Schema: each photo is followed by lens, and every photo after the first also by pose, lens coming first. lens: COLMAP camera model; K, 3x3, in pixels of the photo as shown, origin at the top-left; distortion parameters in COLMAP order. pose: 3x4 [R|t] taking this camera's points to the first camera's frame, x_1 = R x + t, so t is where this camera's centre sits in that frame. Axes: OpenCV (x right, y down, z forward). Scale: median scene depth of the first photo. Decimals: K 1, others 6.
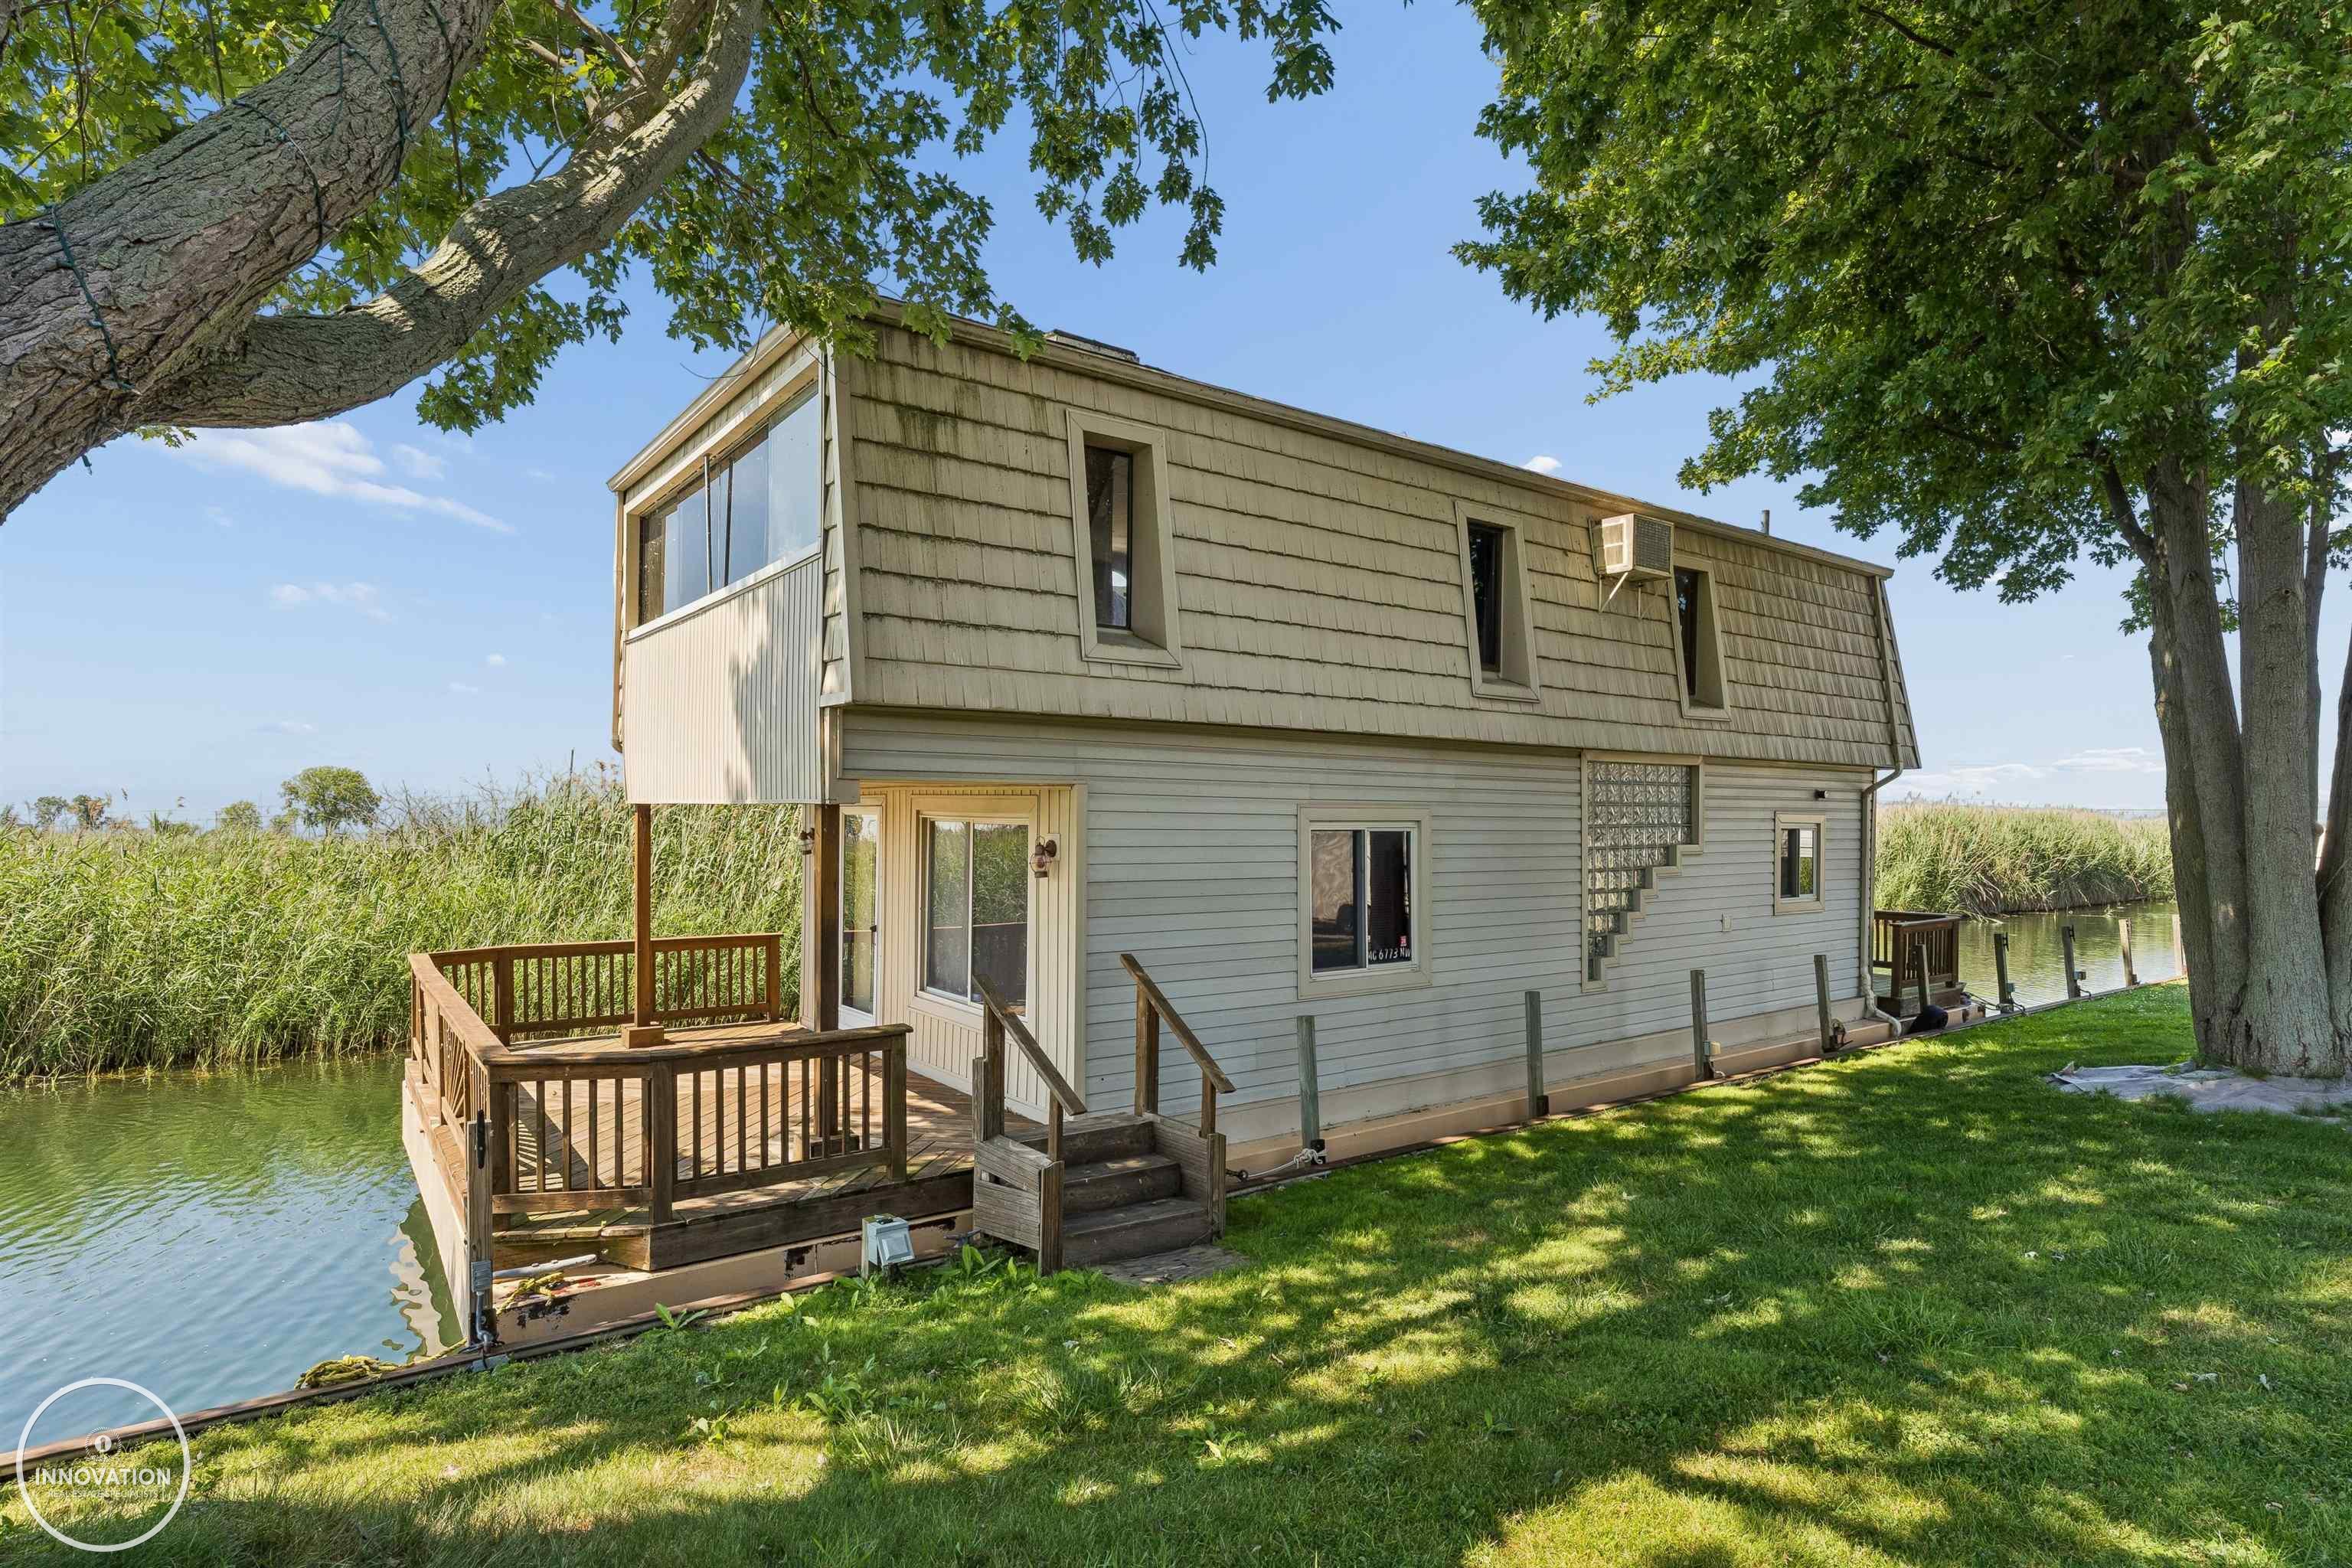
lens RADIAL K [[1213.1, 0, 1145.0], [0, 1213.1, 825.6], [0, 0, 1]] dist [-0.000747, 0.001339]
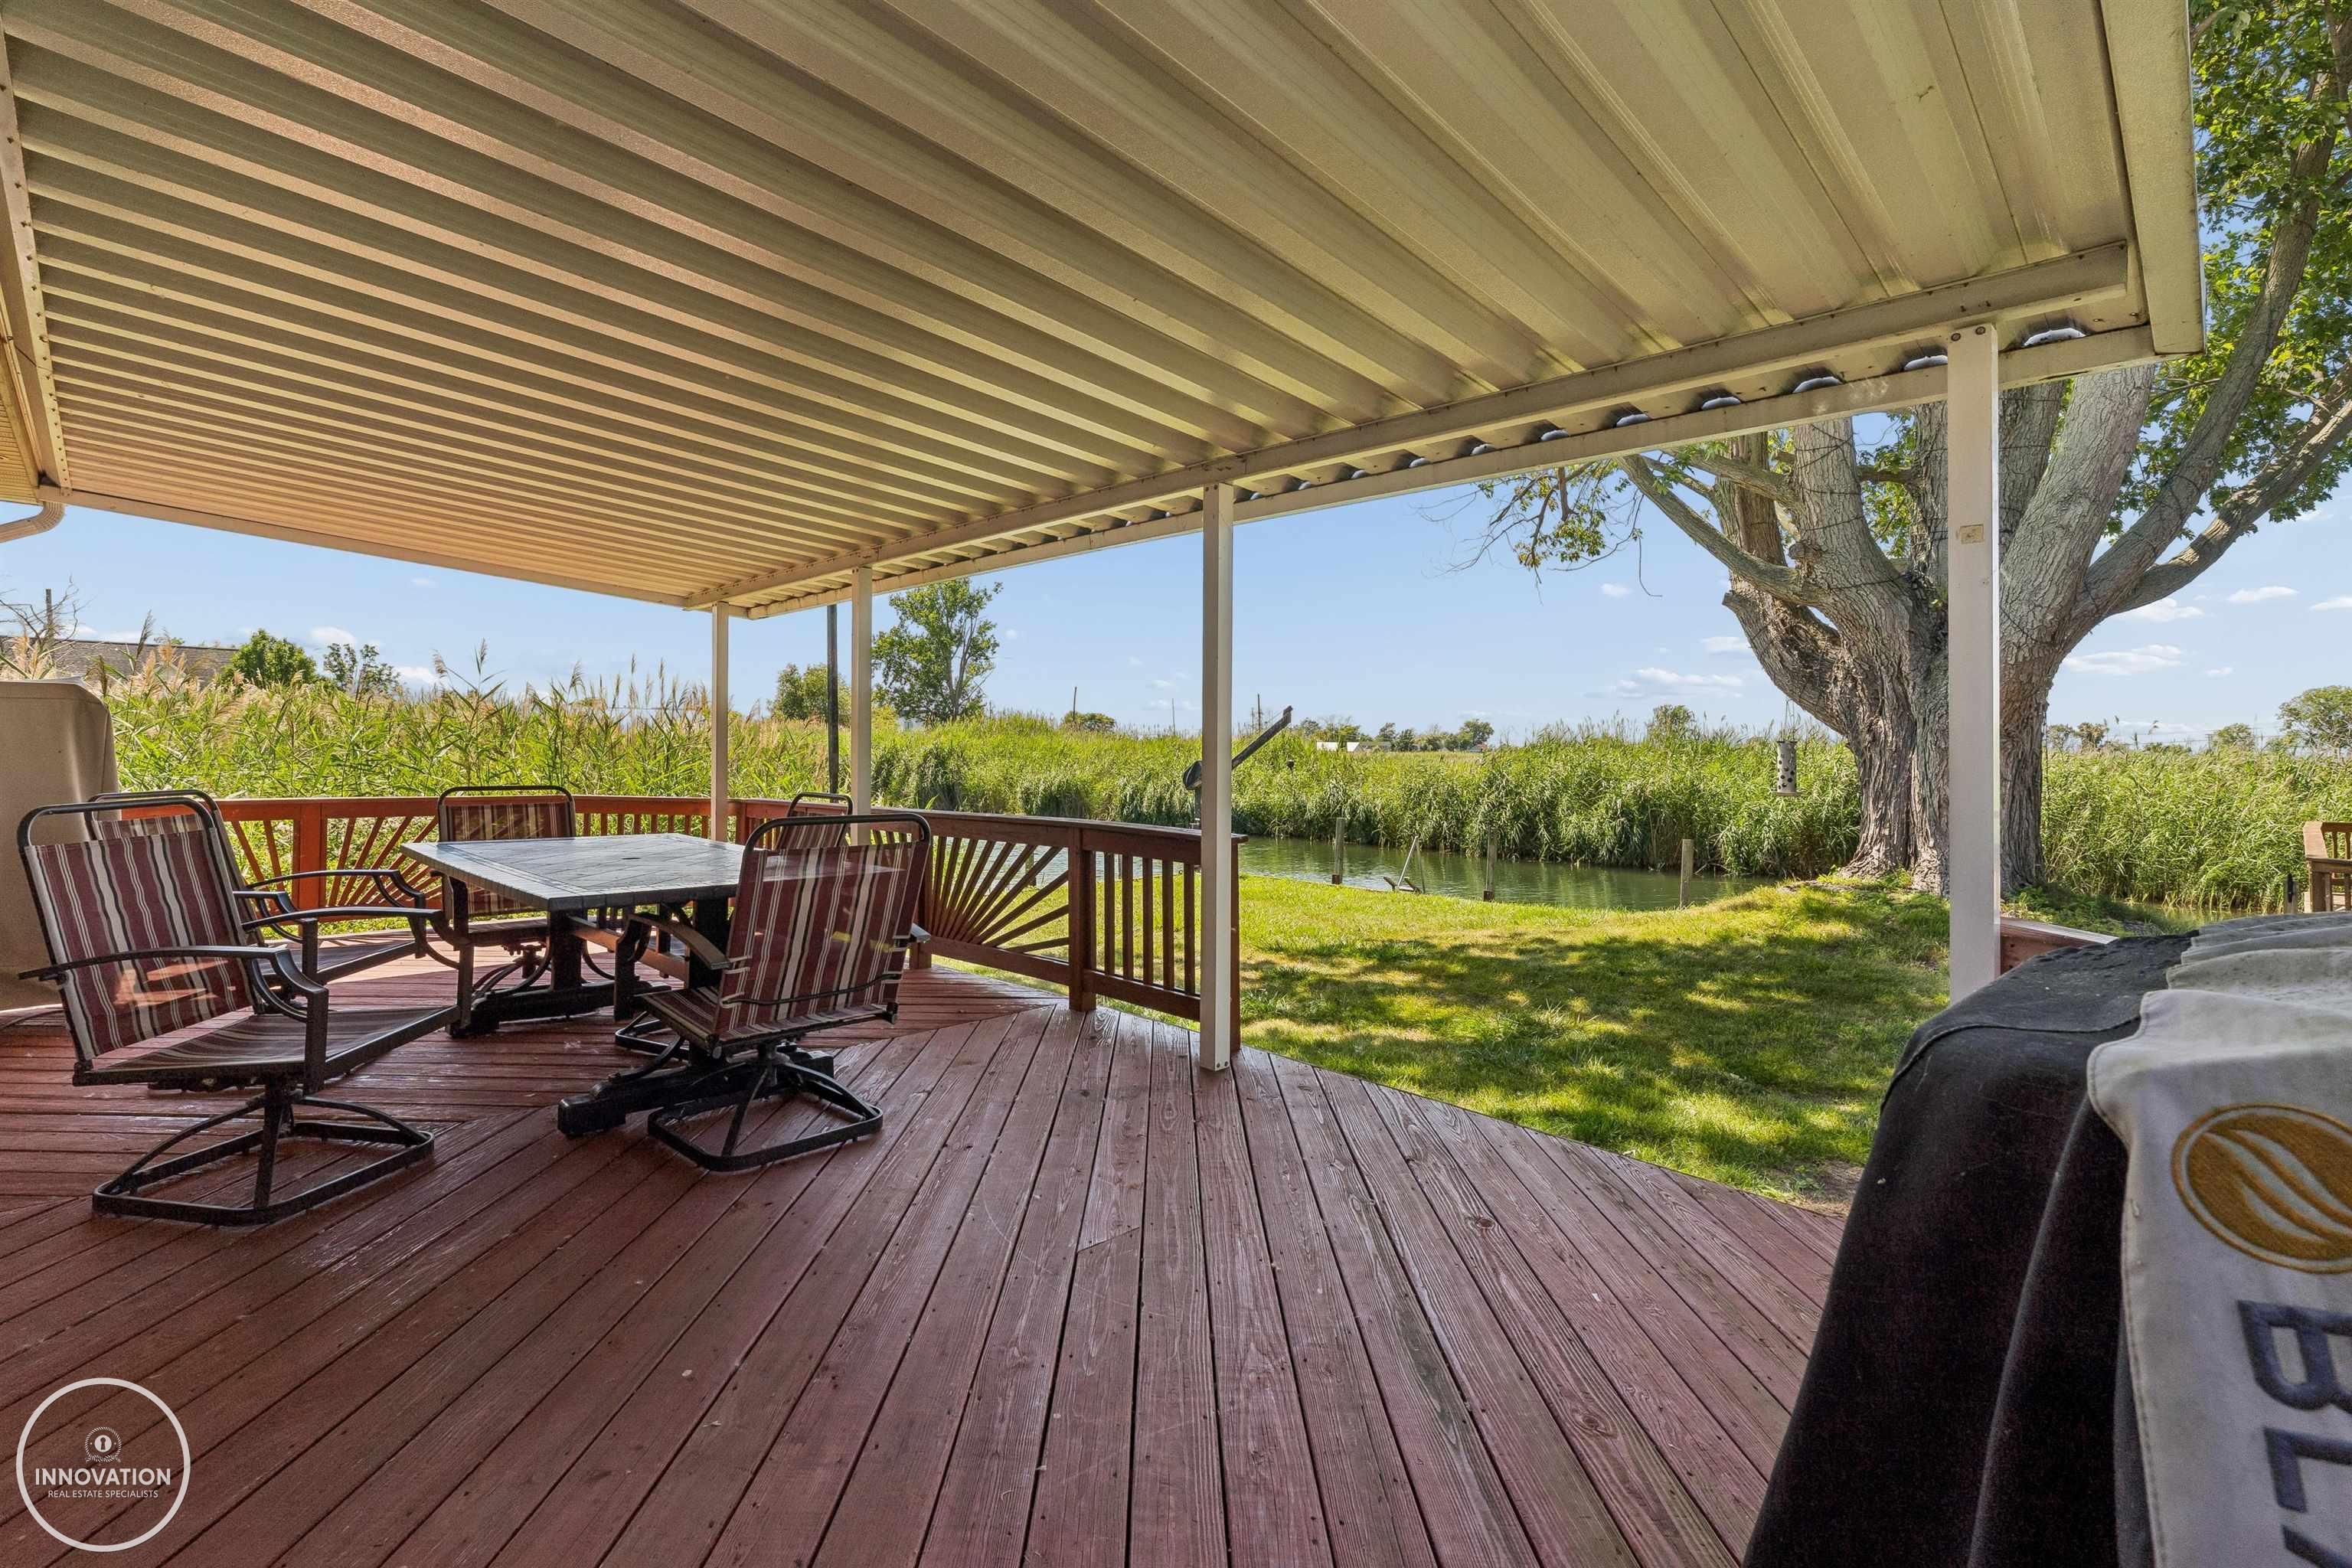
lens RADIAL K [[1071.8, 0, 1175.5], [0, 1071.8, 759.8], [0, 0, 1]] dist [-0.000988, 0.001082]
pose [[0.147512, 0.003448, -0.989054, 0.500225], [0.005746, 0.999974, 0.004343, 0.019157], [0.989044, -0.006324, 0.147489, -0.577441]]
